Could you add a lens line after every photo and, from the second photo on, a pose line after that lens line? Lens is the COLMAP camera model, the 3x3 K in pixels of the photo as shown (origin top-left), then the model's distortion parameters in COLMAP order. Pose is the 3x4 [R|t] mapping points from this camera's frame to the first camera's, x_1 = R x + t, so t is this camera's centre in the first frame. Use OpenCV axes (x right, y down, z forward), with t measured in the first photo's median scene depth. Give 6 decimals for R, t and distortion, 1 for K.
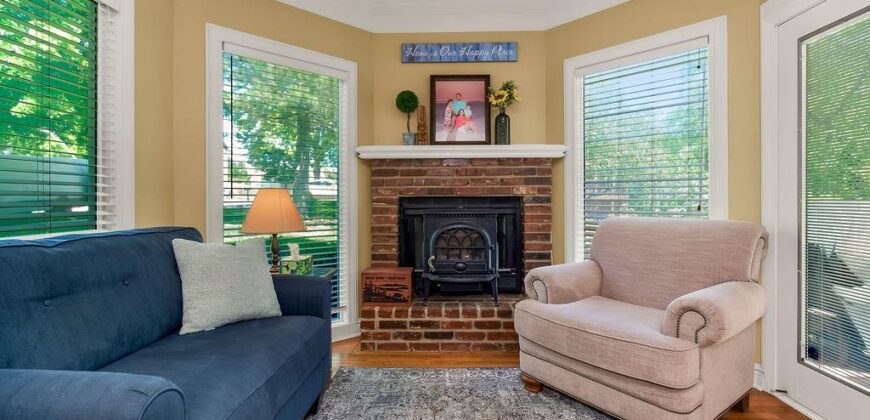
lens RADIAL K [[405.2, 0, 445.4], [0, 405.2, 194.9], [0, 0, 1]] dist [-0.014661, 0.003036]
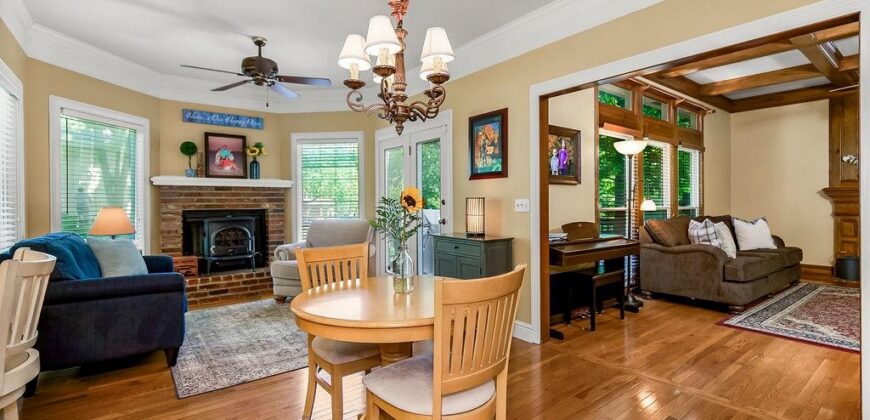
lens RADIAL K [[405.2, 0, 431.5], [0, 405.2, 209.1], [0, 0, 1]] dist [-0.014661, 0.003036]
pose [[0.792945, -0.012796, 0.609159, -0.305917], [-0.002107, 0.999716, 0.023741, -0.039024], [-0.609290, -0.020109, 0.792693, -0.798907]]
